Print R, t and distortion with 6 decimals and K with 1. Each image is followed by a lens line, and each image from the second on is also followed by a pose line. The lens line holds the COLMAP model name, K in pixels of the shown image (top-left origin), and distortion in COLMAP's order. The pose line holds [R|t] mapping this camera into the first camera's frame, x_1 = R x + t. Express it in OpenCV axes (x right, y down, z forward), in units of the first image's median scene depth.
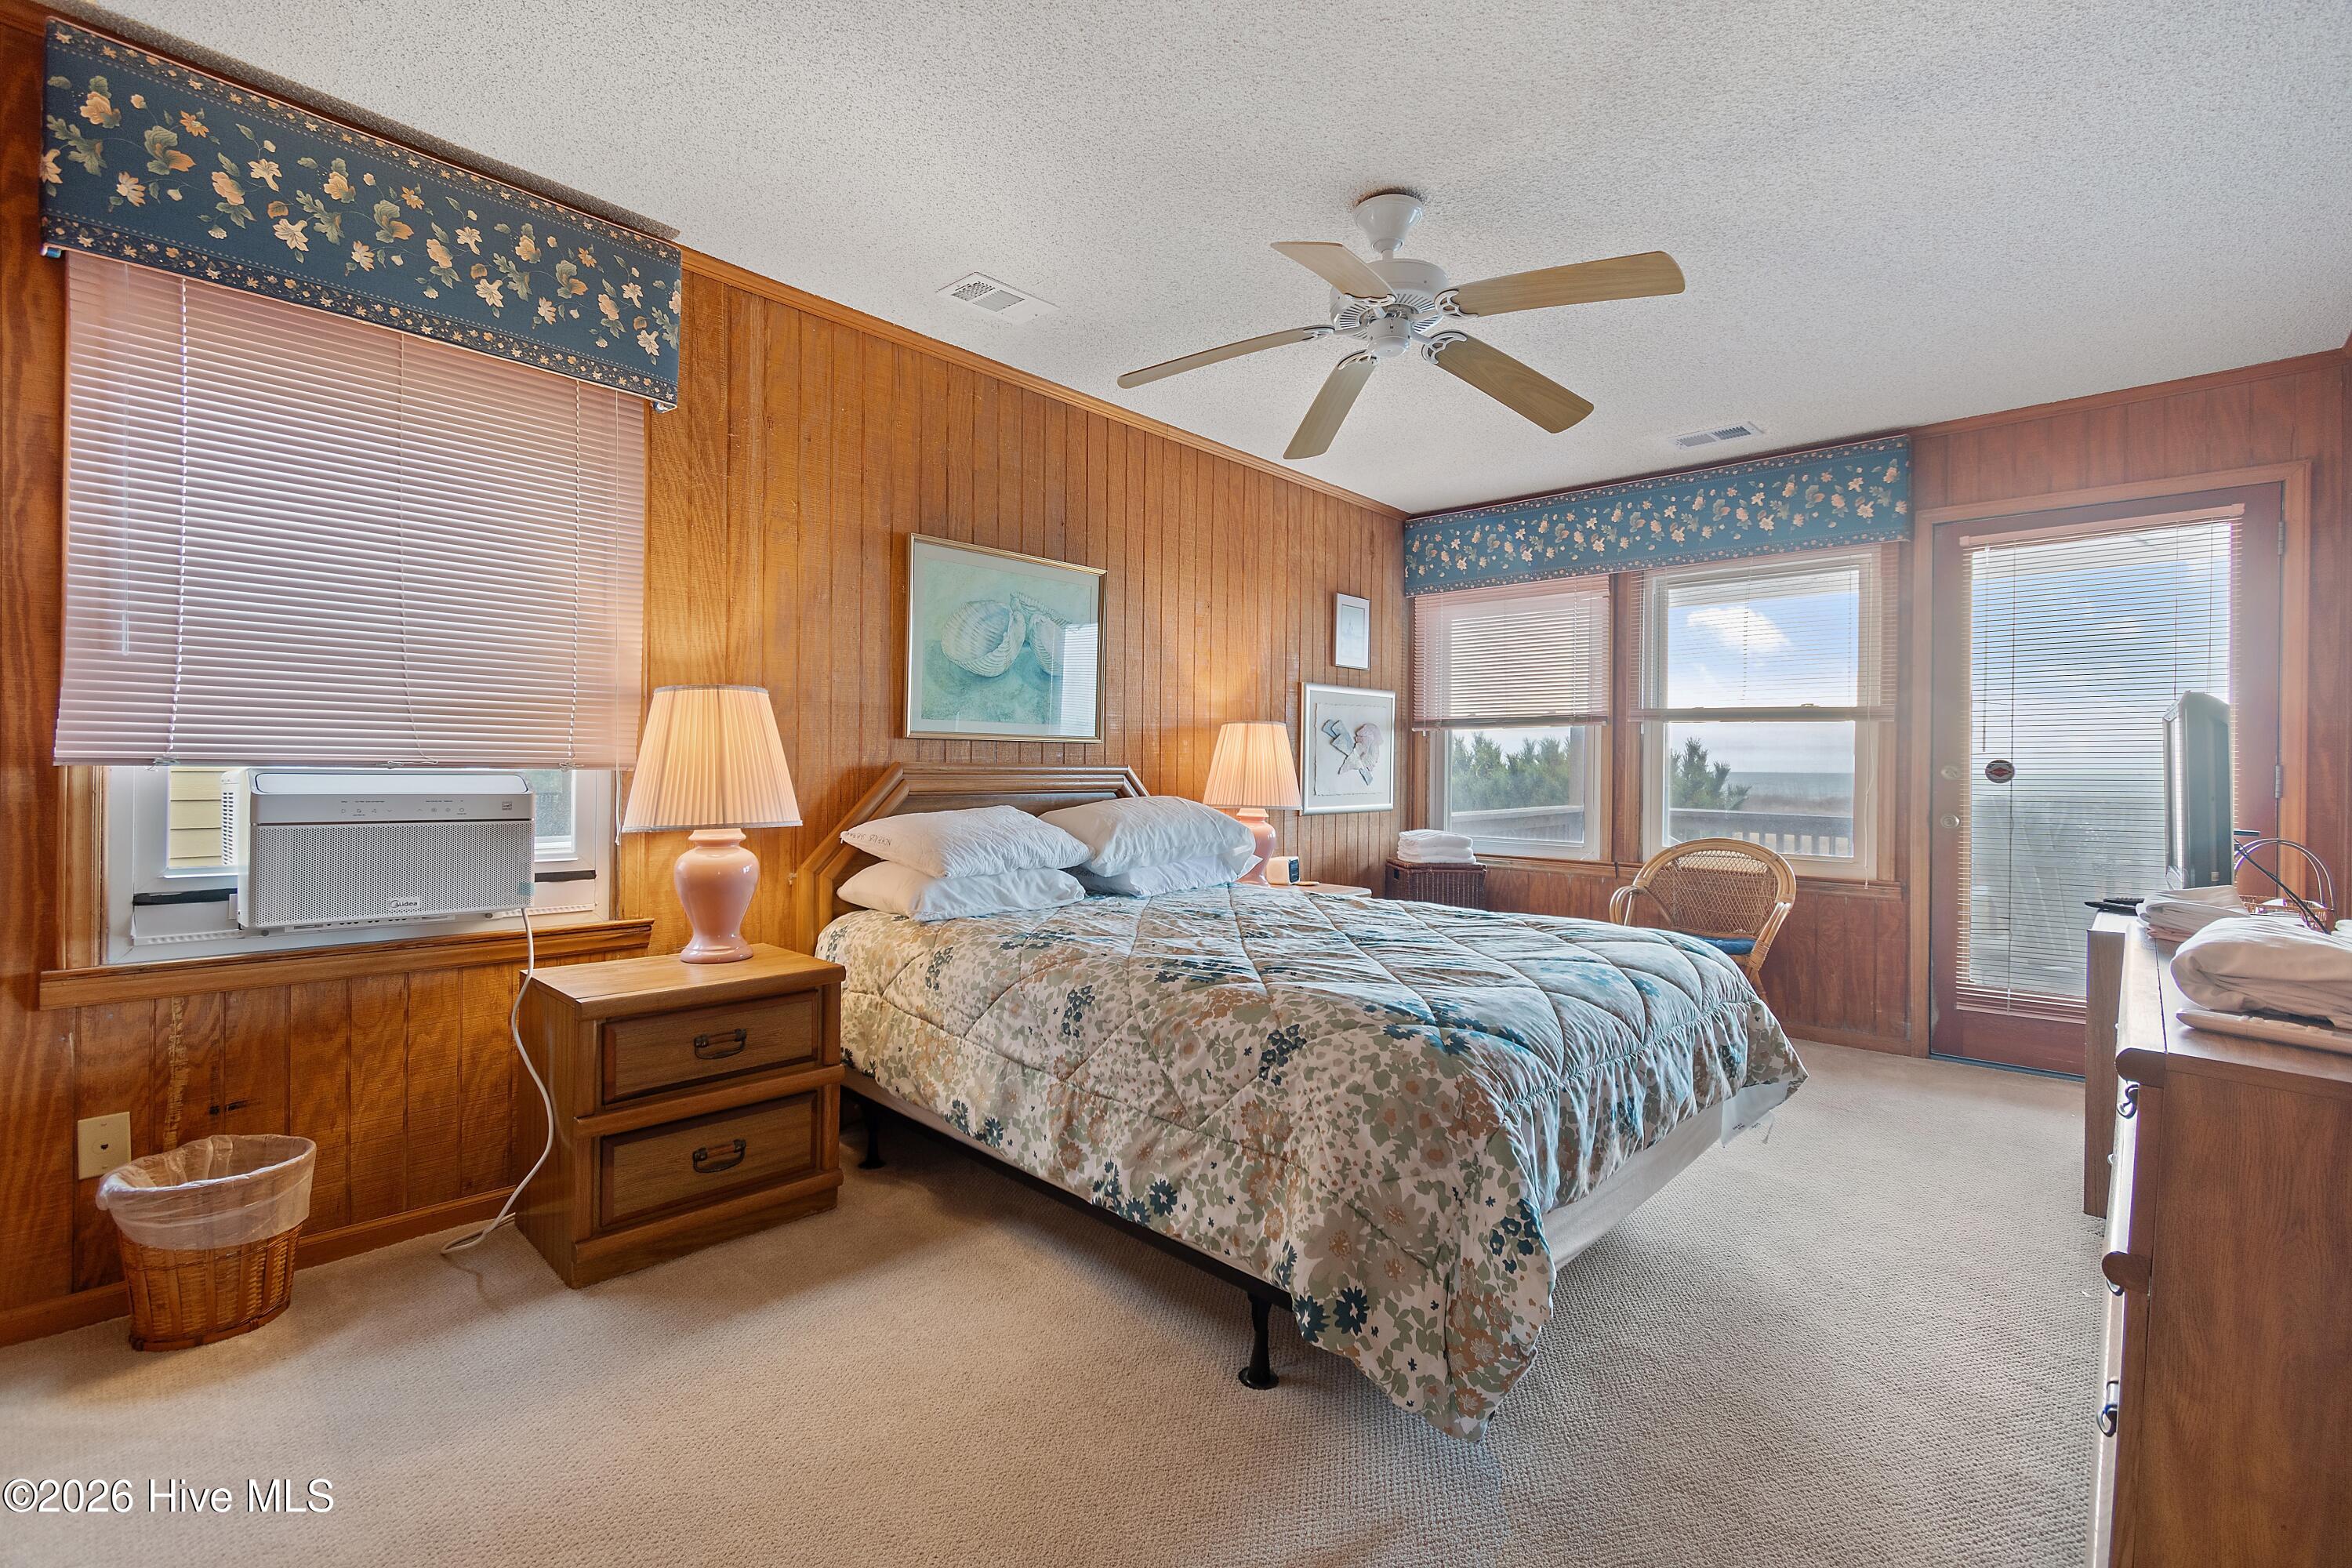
lens RADIAL K [[1045.8, 0, 1152.7], [0, 1045.8, 763.7], [0, 0, 1]] dist [0.005521, -0.001640]
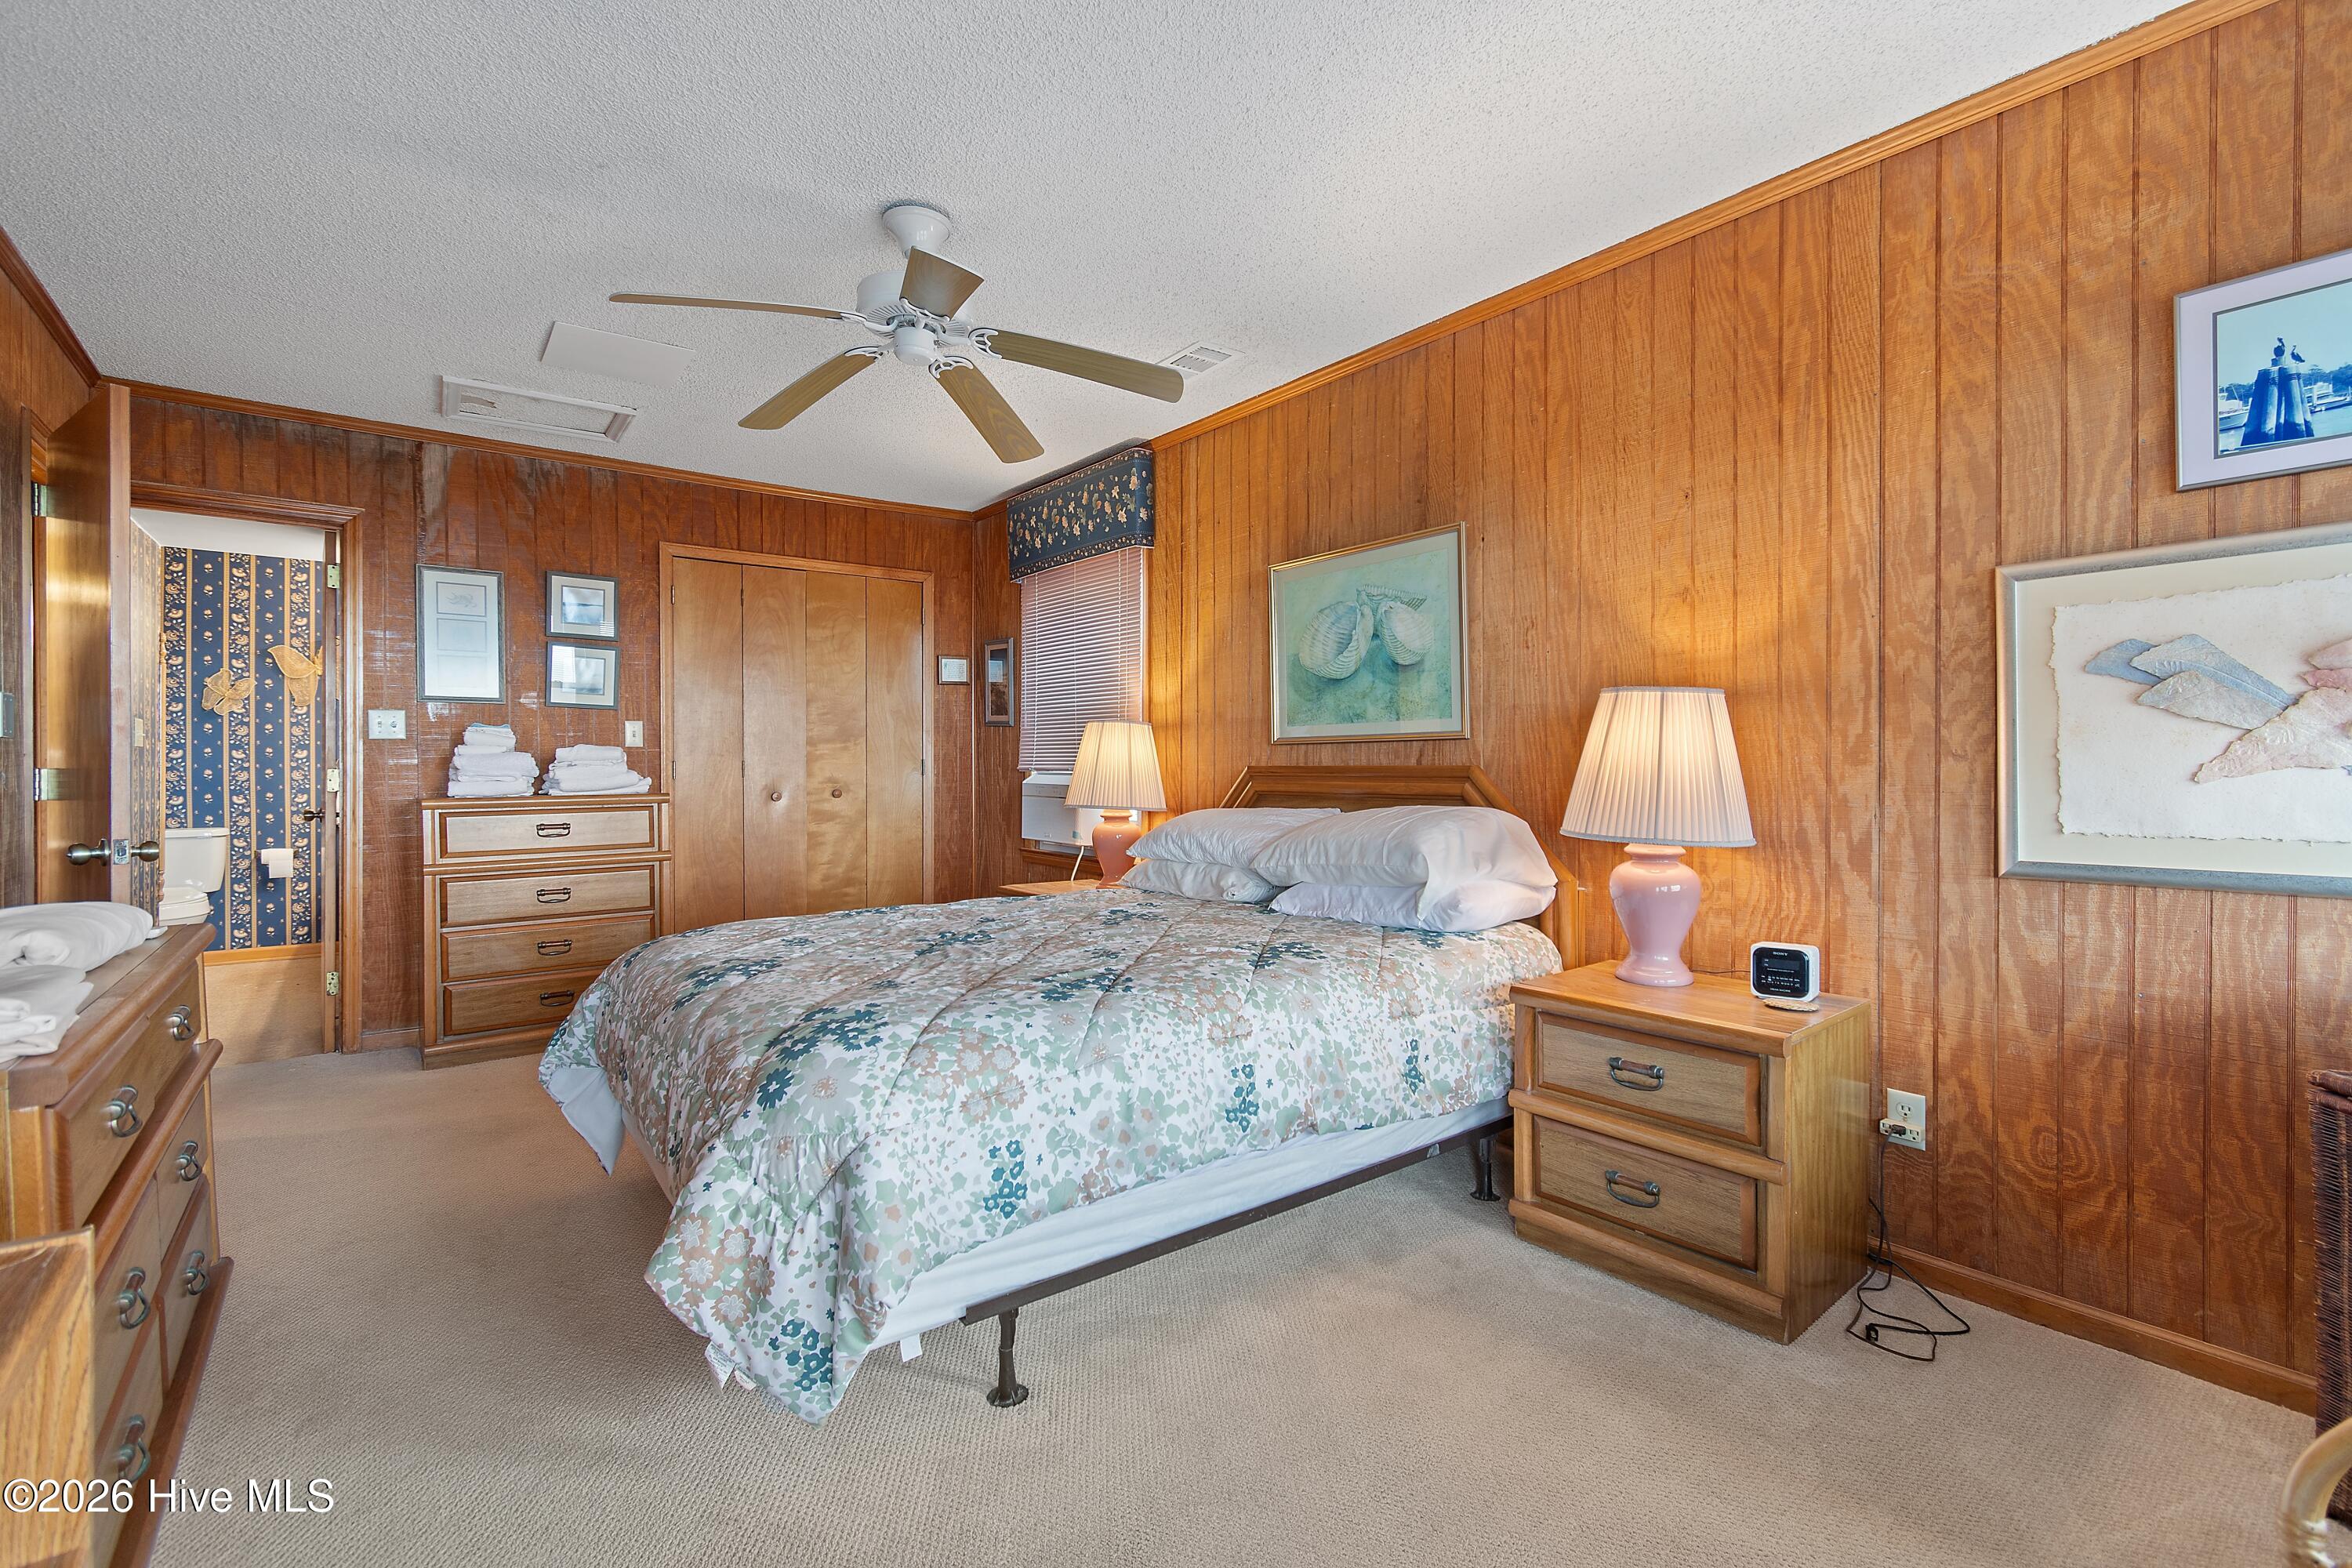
lens RADIAL K [[1045.8, 0, 1153.0], [0, 1045.8, 784.8], [0, 0, 1]] dist [0.005521, -0.001640]
pose [[-0.167916, -0.004822, -0.985789, 0.863281], [-0.009297, 0.999951, -0.003308, 0.023016], [0.985757, 0.008609, -0.167953, 1.002965]]
